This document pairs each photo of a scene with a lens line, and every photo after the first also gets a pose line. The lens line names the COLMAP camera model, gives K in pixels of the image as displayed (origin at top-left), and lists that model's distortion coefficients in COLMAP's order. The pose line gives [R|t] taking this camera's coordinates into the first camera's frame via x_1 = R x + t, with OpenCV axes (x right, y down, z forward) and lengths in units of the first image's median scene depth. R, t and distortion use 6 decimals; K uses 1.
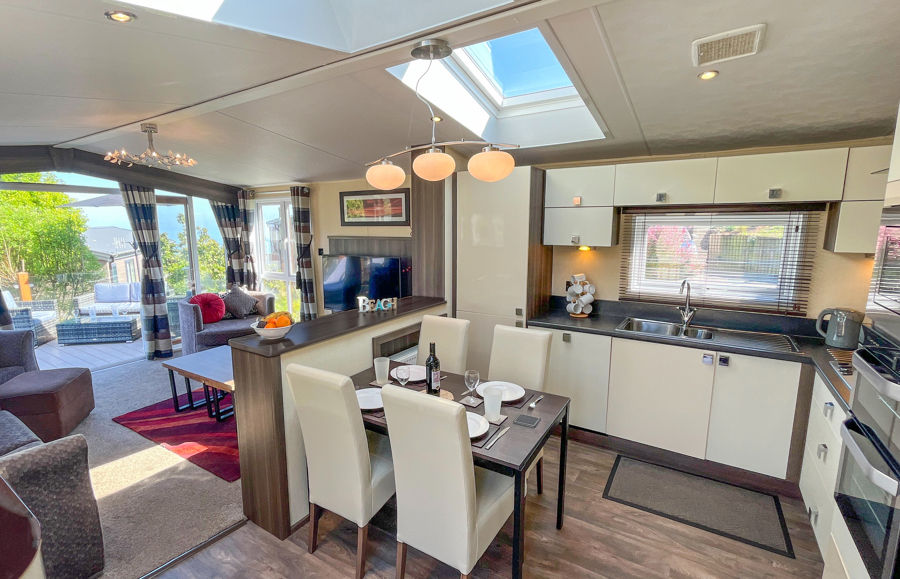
lens RADIAL K [[417.2, 0, 432.6], [0, 417.2, 286.6], [0, 0, 1]] dist [0.000796, 0.002426]
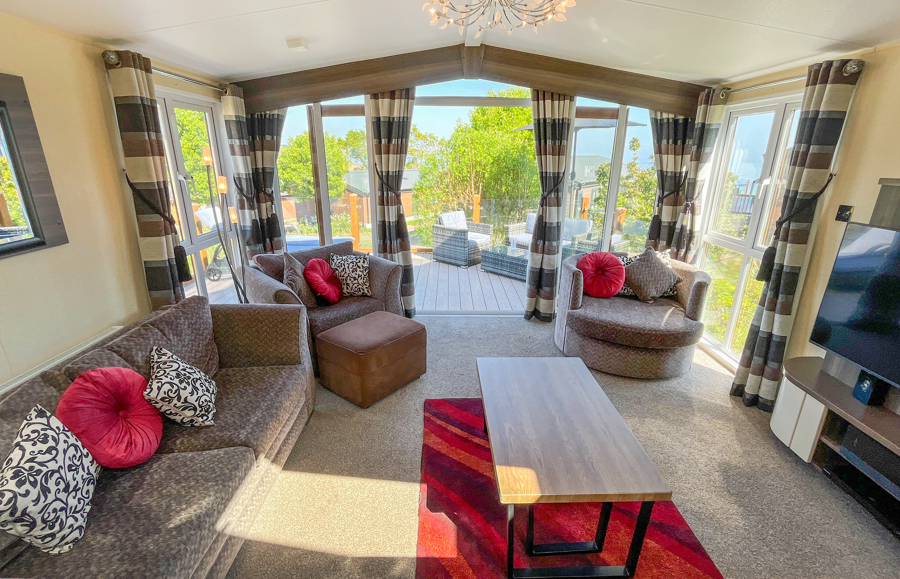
lens RADIAL K [[417.2, 0, 447.2], [0, 417.2, 283.8], [0, 0, 1]] dist [0.000796, 0.002426]
pose [[0.527377, 0.267951, -0.806273, -0.112092], [-0.142532, 0.963421, 0.226947, -0.052368], [0.837591, -0.004767, 0.546277, 0.402808]]
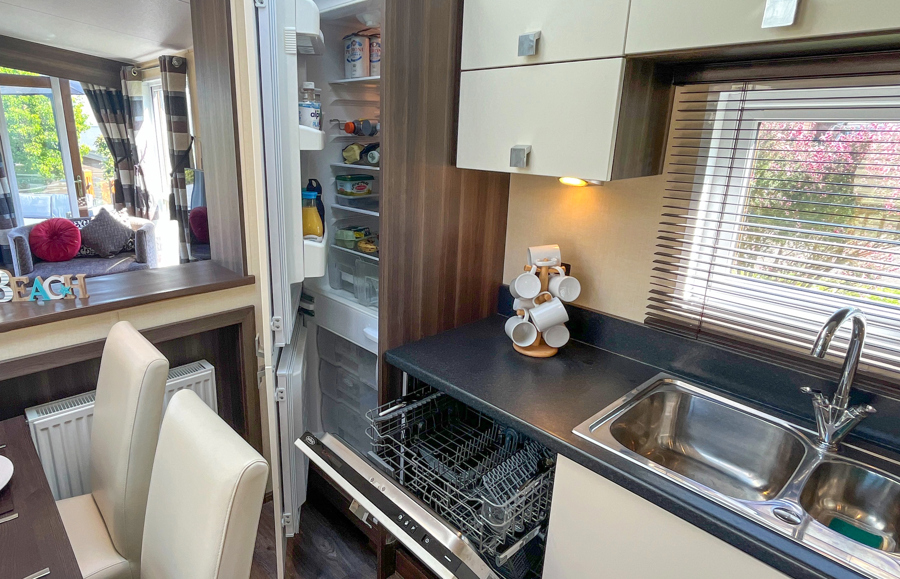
lens RADIAL K [[513.6, 0, 384.0], [0, 513.6, 267.4], [0, 0, 1]] dist [0.003091, 0.001376]
pose [[0.954909, 0.090435, -0.282789, 0.227644], [-0.056305, 0.990357, 0.126584, -0.041732], [0.291510, -0.104953, 0.950793, 0.324180]]
